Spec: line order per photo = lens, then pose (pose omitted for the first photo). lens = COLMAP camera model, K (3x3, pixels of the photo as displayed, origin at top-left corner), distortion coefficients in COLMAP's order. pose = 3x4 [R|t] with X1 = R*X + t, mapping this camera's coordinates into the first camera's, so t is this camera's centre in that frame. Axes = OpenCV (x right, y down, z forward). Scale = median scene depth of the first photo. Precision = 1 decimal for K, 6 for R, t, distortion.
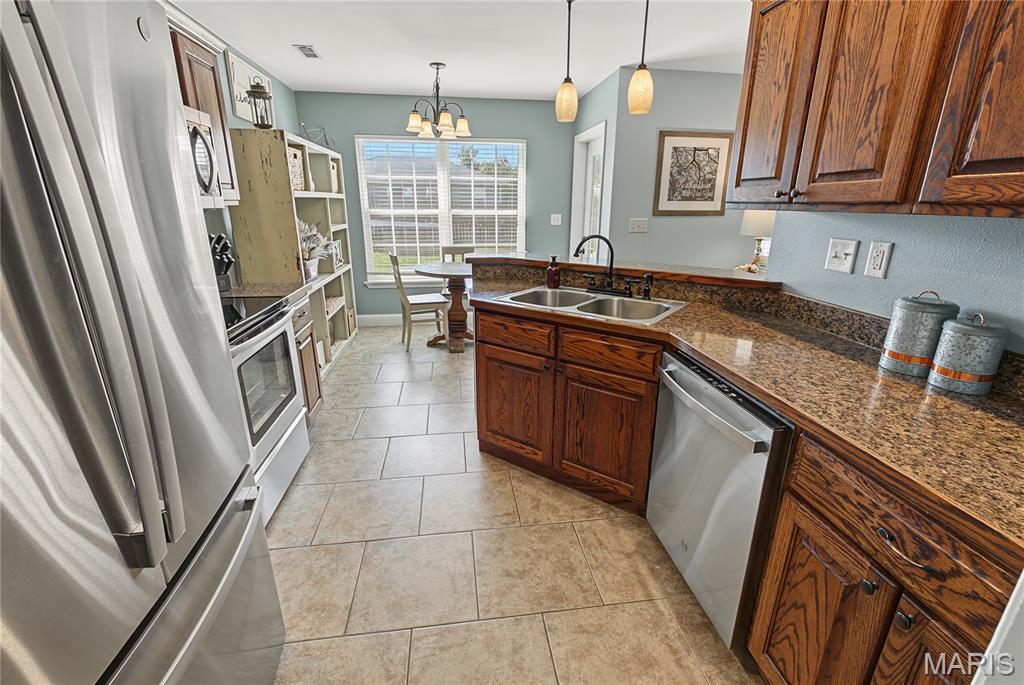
lens RADIAL K [[445.6, 0, 512.0], [0, 445.6, 342.5], [0, 0, 1]] dist [-0.001482, 0.000805]
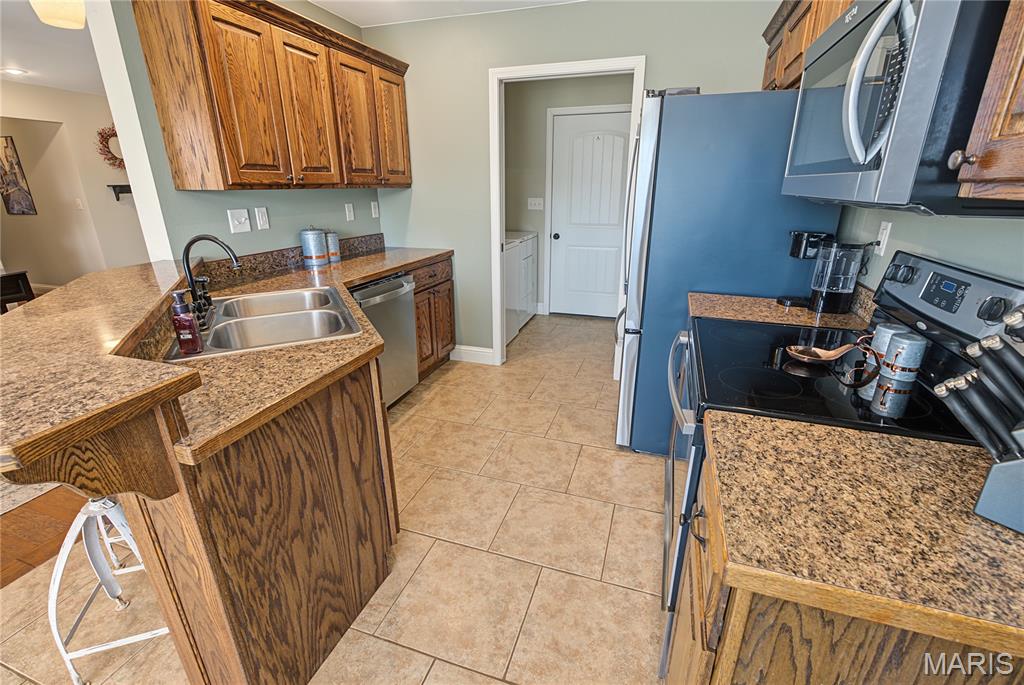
lens RADIAL K [[445.6, 0, 512.0], [0, 445.6, 342.5], [0, 0, 1]] dist [-0.001482, 0.000805]
pose [[-0.897043, -0.149379, 0.415933, -0.783669], [0.131449, 0.808368, 0.573814, -0.656369], [-0.421943, 0.569410, -0.705505, 2.087076]]
